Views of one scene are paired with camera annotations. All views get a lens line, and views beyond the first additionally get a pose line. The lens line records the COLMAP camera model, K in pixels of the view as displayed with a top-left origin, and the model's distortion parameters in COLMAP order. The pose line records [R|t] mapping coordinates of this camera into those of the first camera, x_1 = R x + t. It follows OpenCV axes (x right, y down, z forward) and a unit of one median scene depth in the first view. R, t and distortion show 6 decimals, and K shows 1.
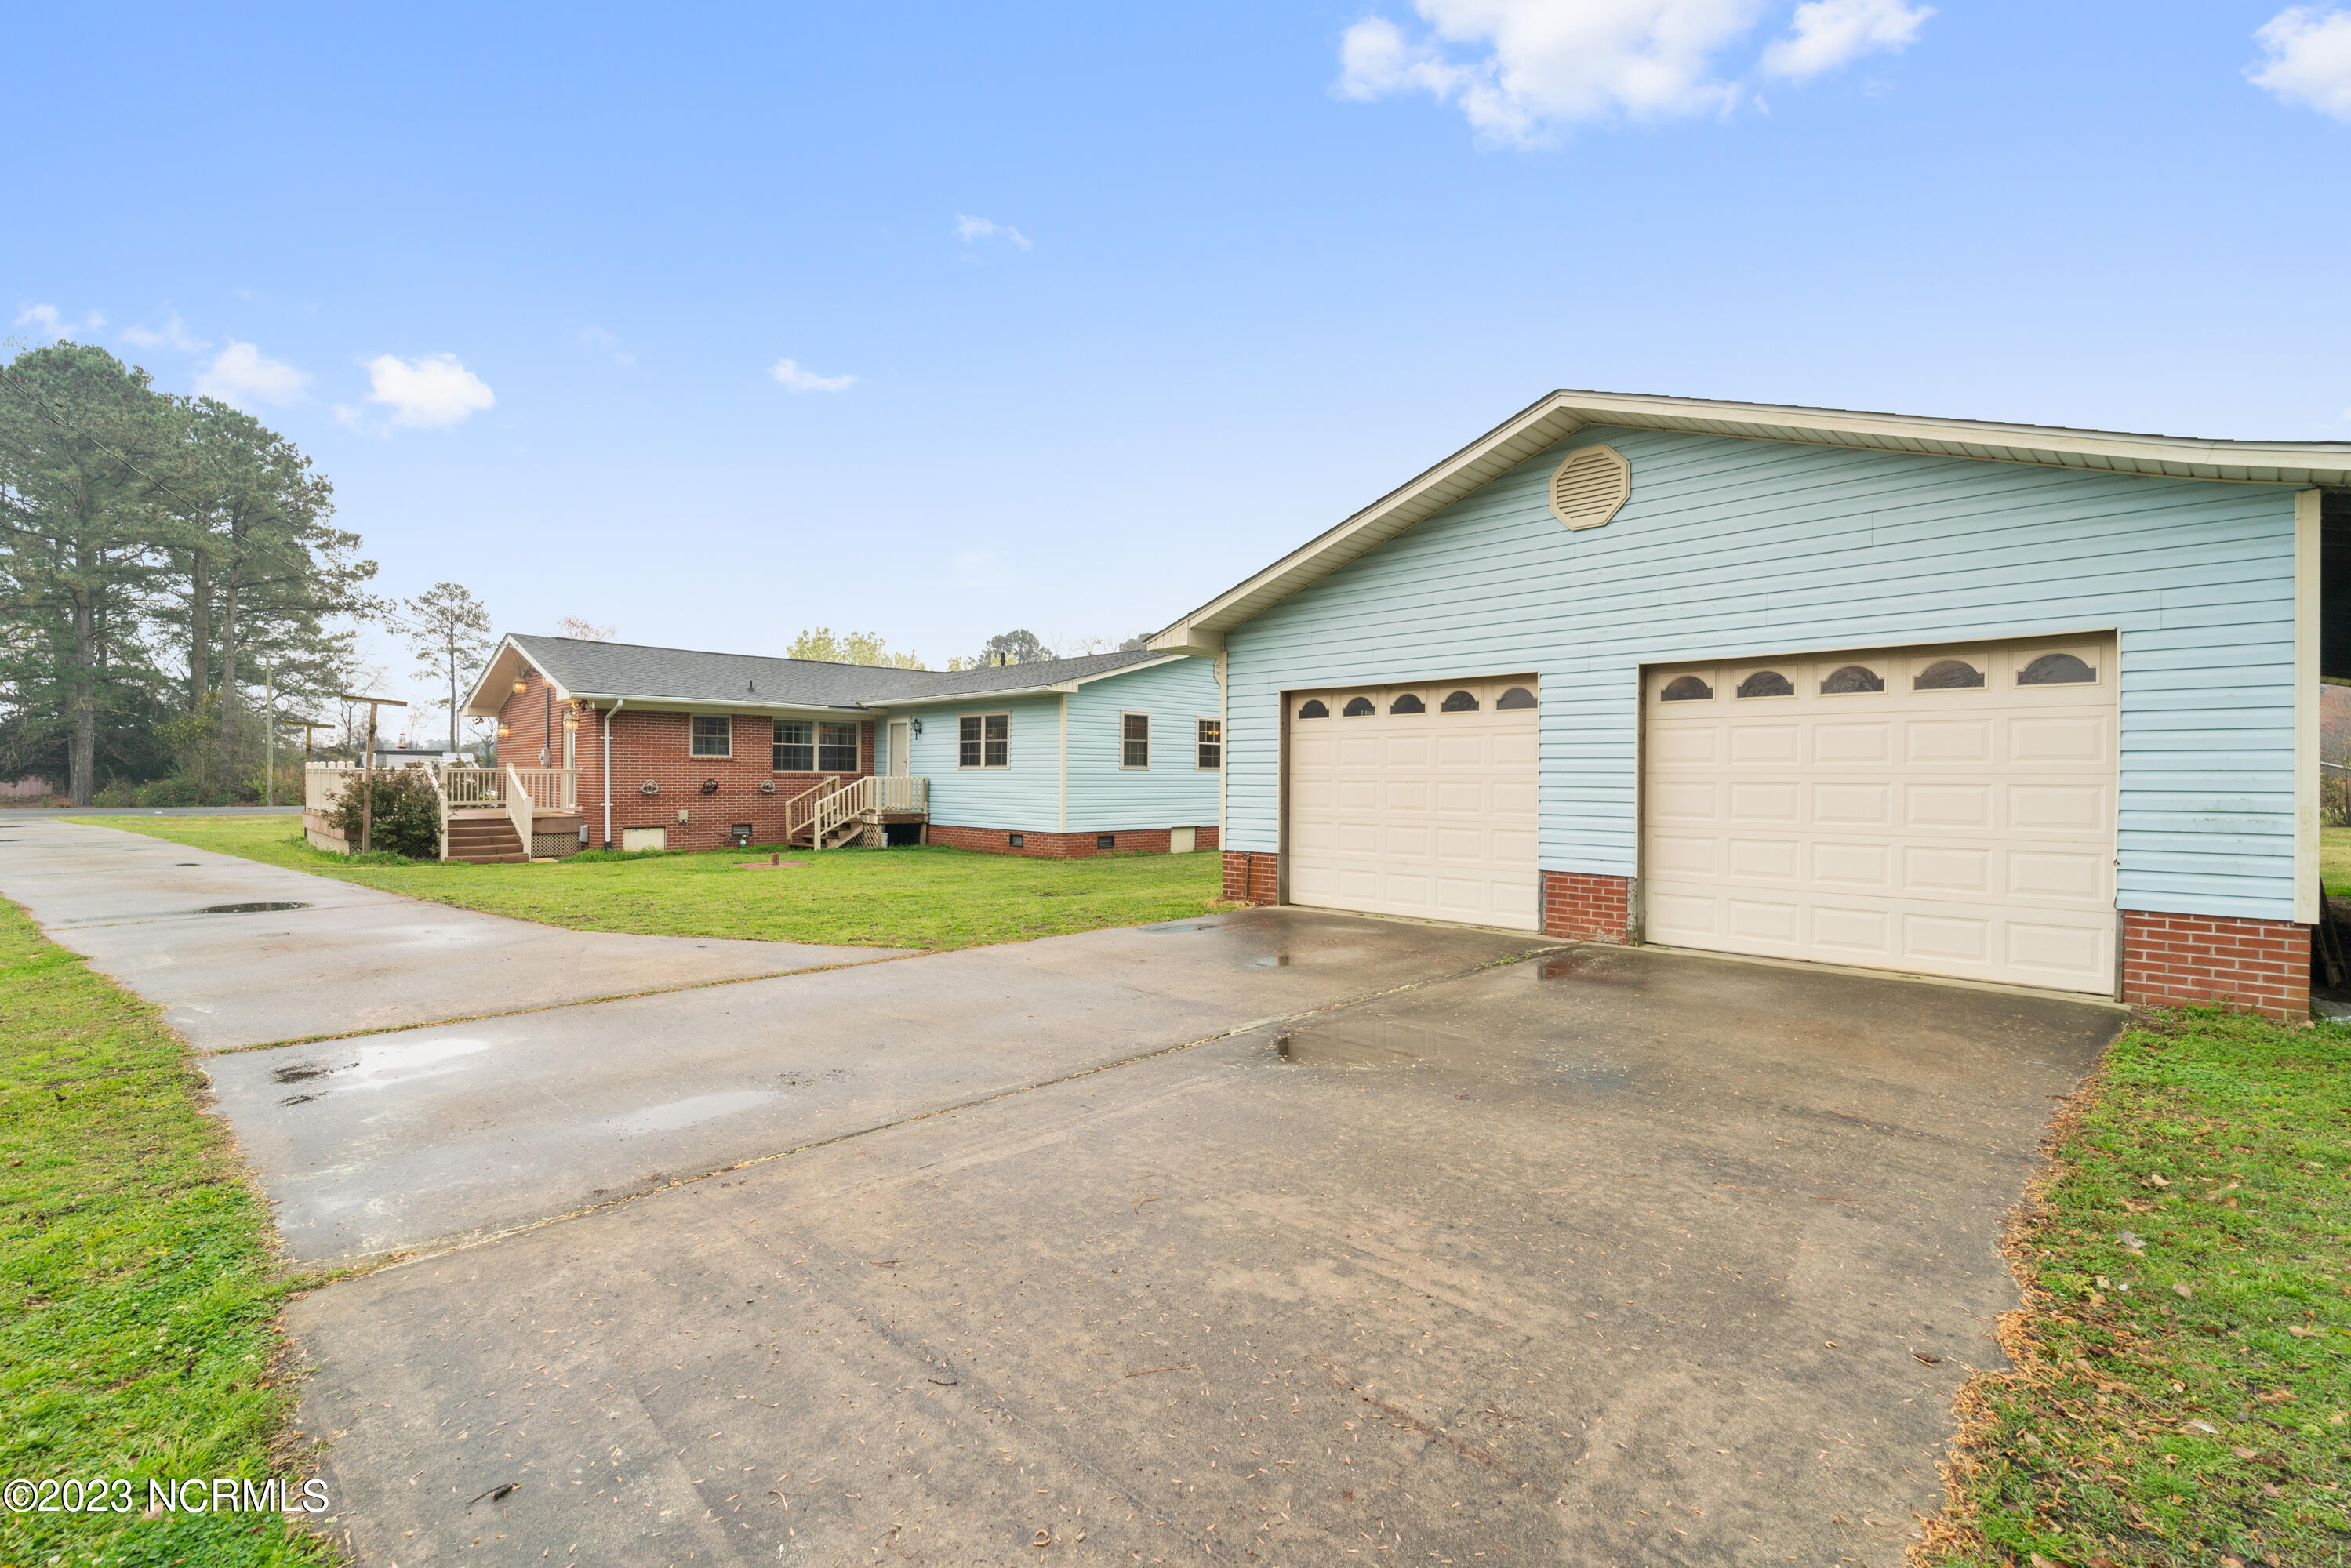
lens RADIAL K [[1023.2, 0, 1173.5], [0, 1023.2, 776.5], [0, 0, 1]] dist [-0.000648, 0.000309]
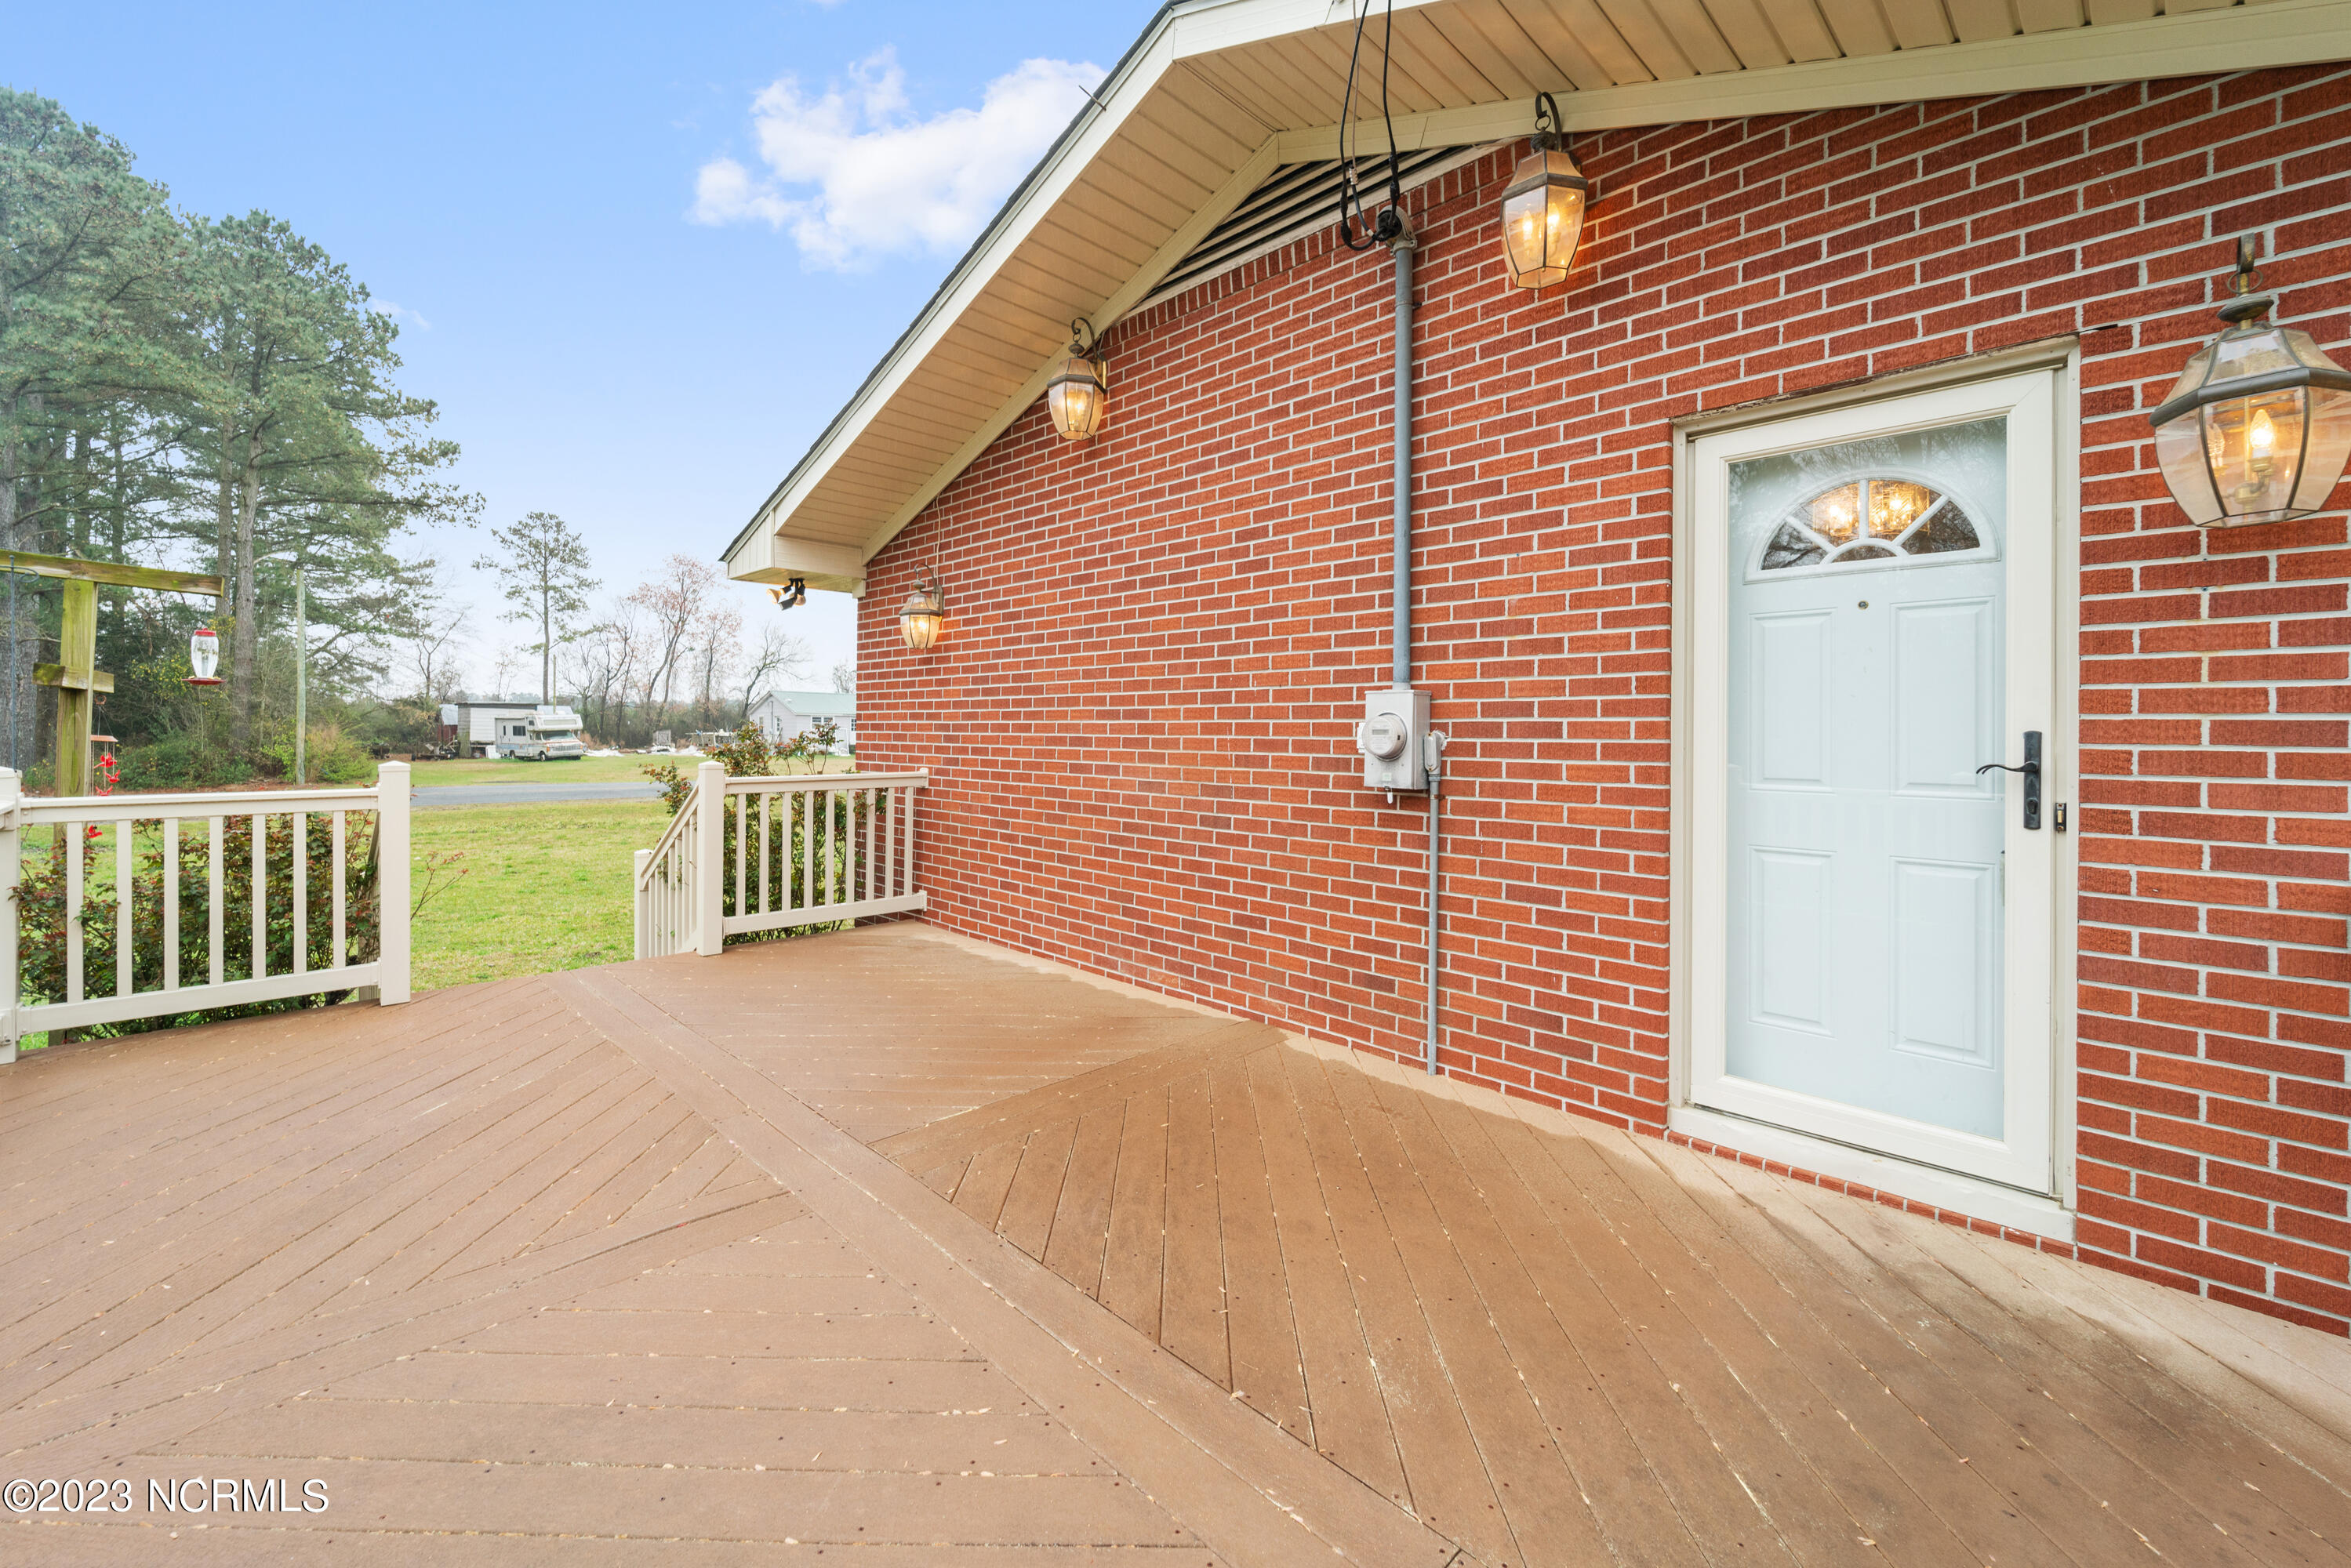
lens RADIAL K [[941.1, 0, 1171.5], [0, 941.1, 723.8], [0, 0, 1]] dist [0.000047, 0.000103]
pose [[0.999868, 0.002870, -0.015985, -0.320413], [-0.002961, 0.999979, -0.005684, -0.009961], [0.015968, 0.005730, 0.999856, 0.417671]]
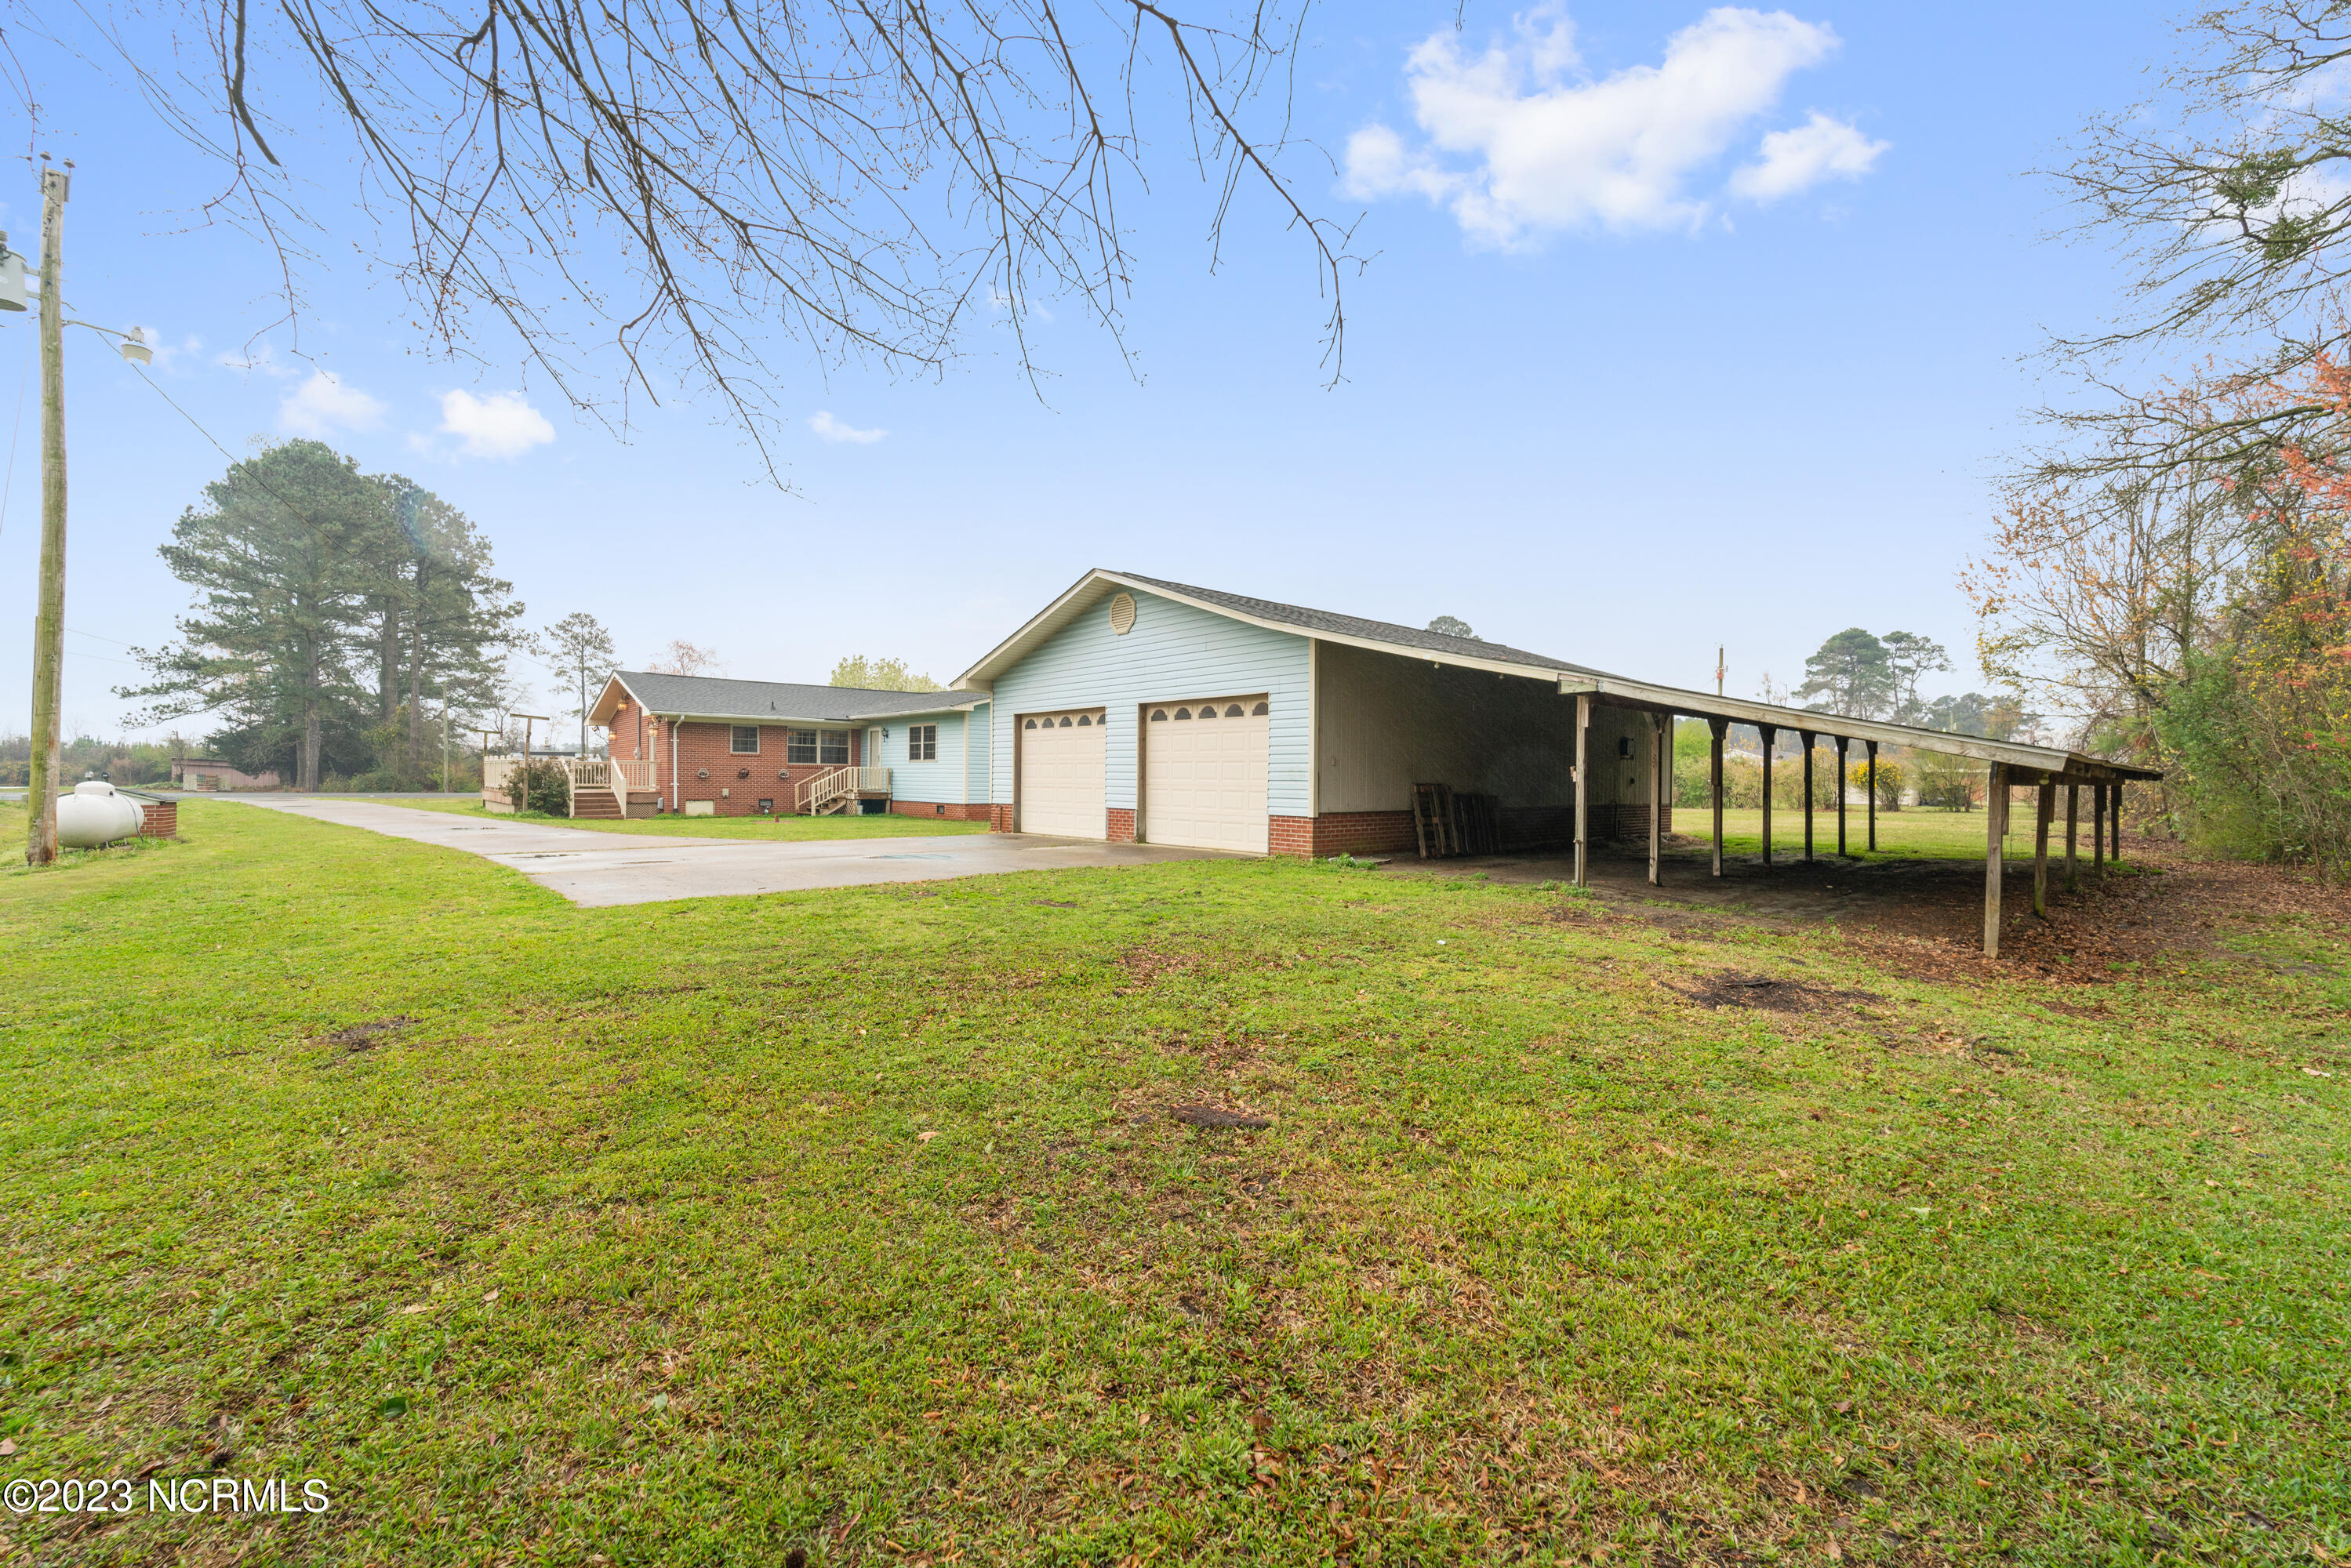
lens RADIAL K [[951.6, 0, 1175.5], [0, 951.6, 784.0], [0, 0, 1]] dist [0.002052, 0.000224]
pose [[0.998243, 0.003525, -0.059149, 0.123035], [-0.003184, 0.999978, 0.005851, 0.007314], [0.059169, -0.005652, 0.998232, -0.166839]]
